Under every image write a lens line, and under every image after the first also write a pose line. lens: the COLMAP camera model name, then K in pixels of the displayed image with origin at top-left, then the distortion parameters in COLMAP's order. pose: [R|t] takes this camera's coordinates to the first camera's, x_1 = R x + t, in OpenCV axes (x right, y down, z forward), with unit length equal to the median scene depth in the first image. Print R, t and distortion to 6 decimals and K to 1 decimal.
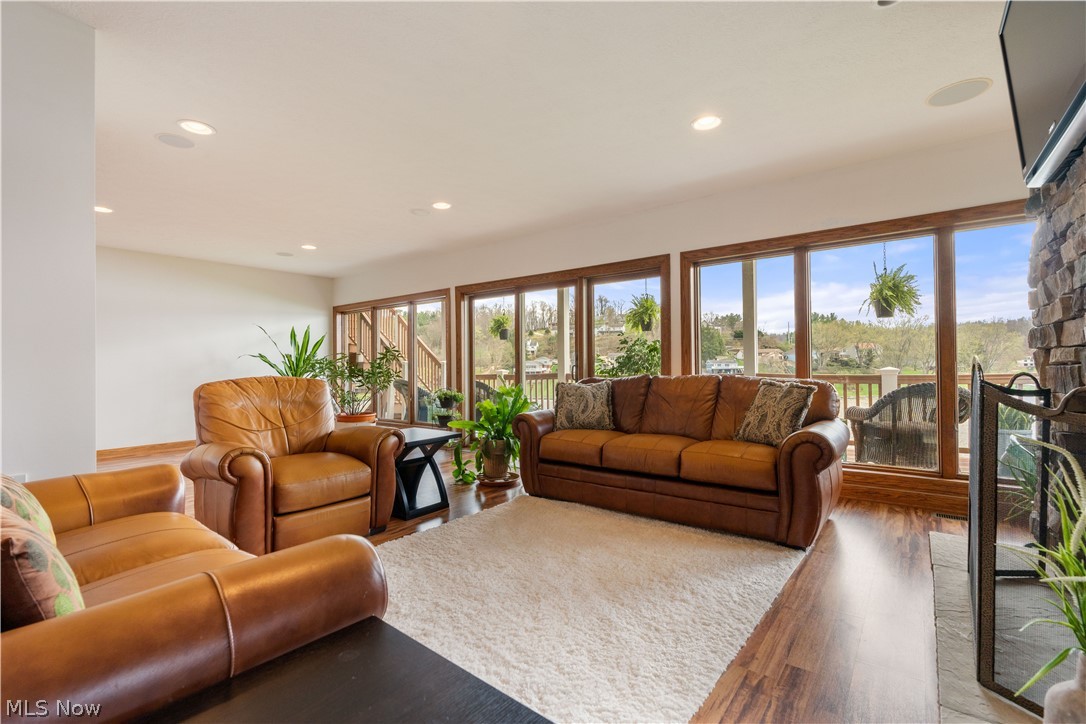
lens RADIAL K [[491.4, 0, 544.2], [0, 491.4, 365.2], [0, 0, 1]] dist [-0.008136, 0.004261]
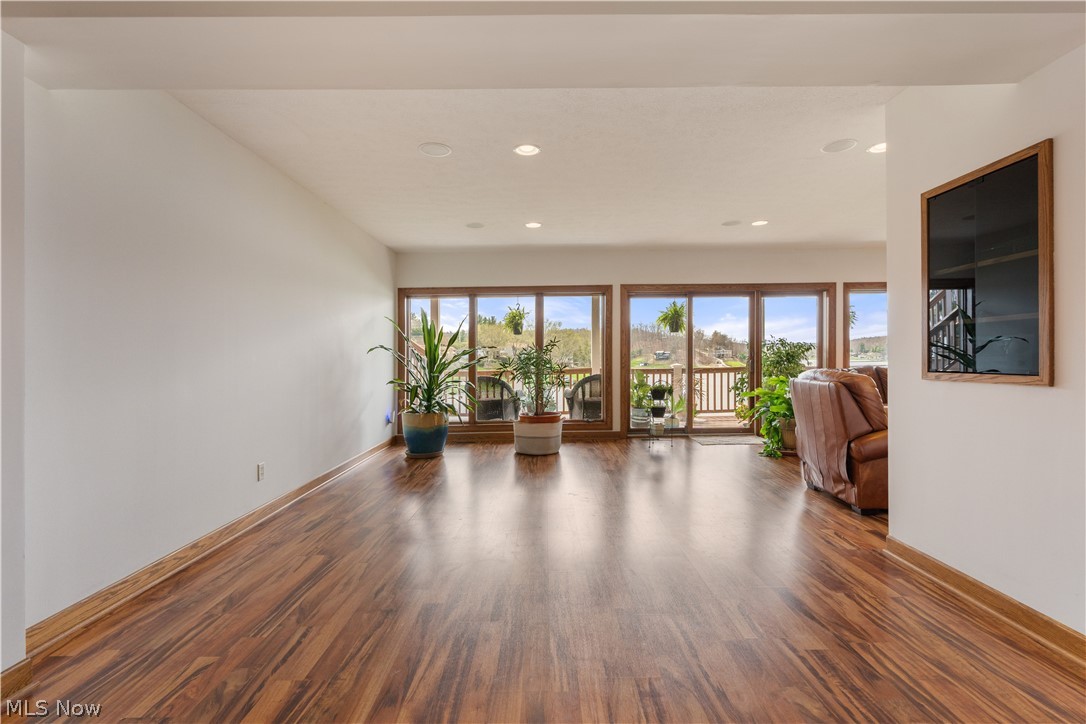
lens RADIAL K [[491.4, 0, 544.2], [0, 491.4, 365.2], [0, 0, 1]] dist [-0.008136, 0.004261]
pose [[0.795062, -0.006536, 0.606493, -1.140532], [0.002690, 0.999970, 0.007250, 0.004600], [-0.606523, -0.004133, 0.795056, 0.322736]]
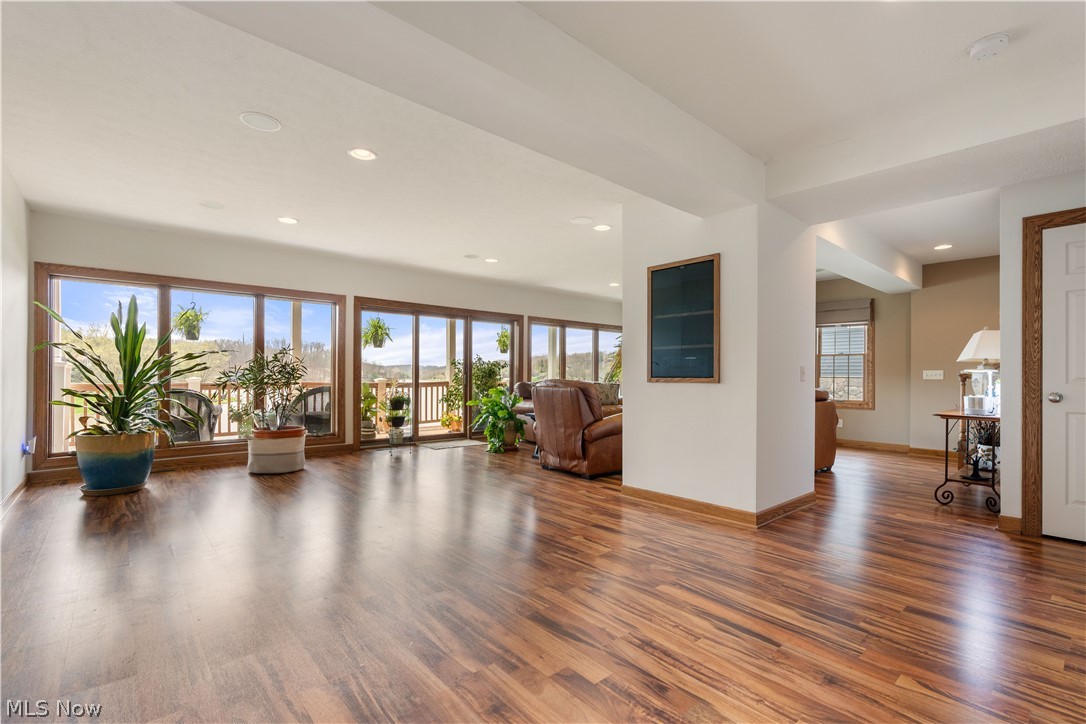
lens RADIAL K [[492.1, 0, 539.2], [0, 492.1, 385.3], [0, 0, 1]] dist [-0.000948, 0.000071]
pose [[0.206096, -0.002719, 0.978528, -1.351049], [-0.007704, 0.999961, 0.004401, 0.025549], [-0.978501, -0.008446, 0.206067, 0.485114]]
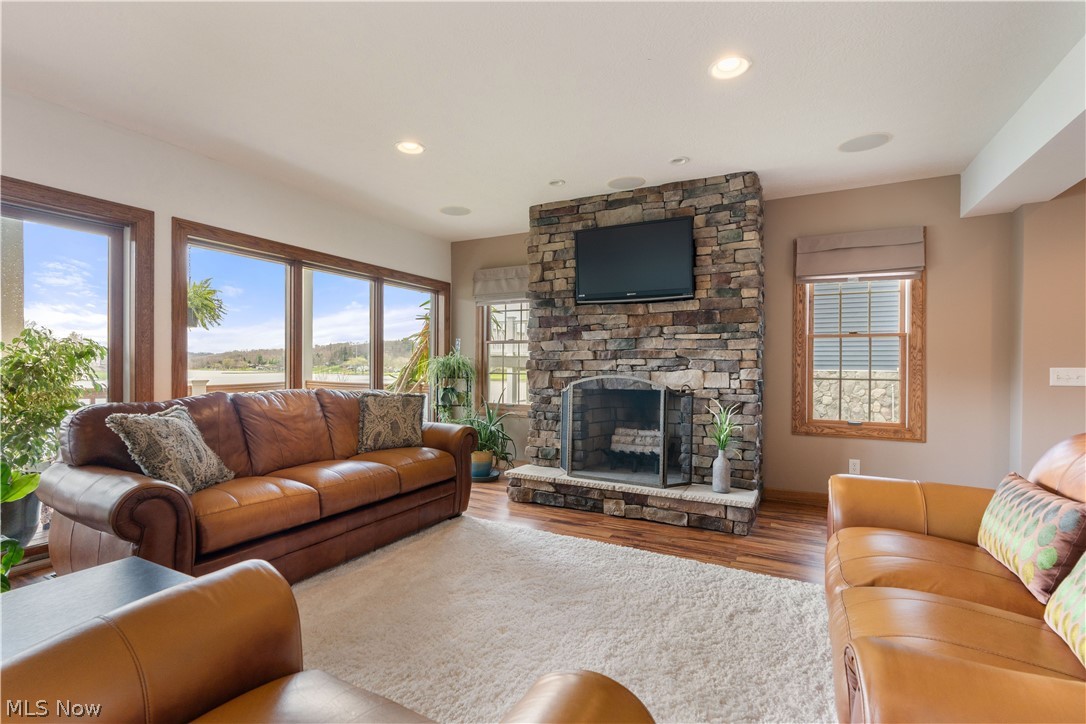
lens RADIAL K [[491.4, 0, 544.2], [0, 491.4, 365.2], [0, 0, 1]] dist [-0.008136, 0.004261]
pose [[-0.180865, 0.013954, 0.983409, -0.431592], [-0.000065, 0.999899, -0.014200, -0.007119], [-0.983508, -0.002632, -0.180846, 0.519803]]
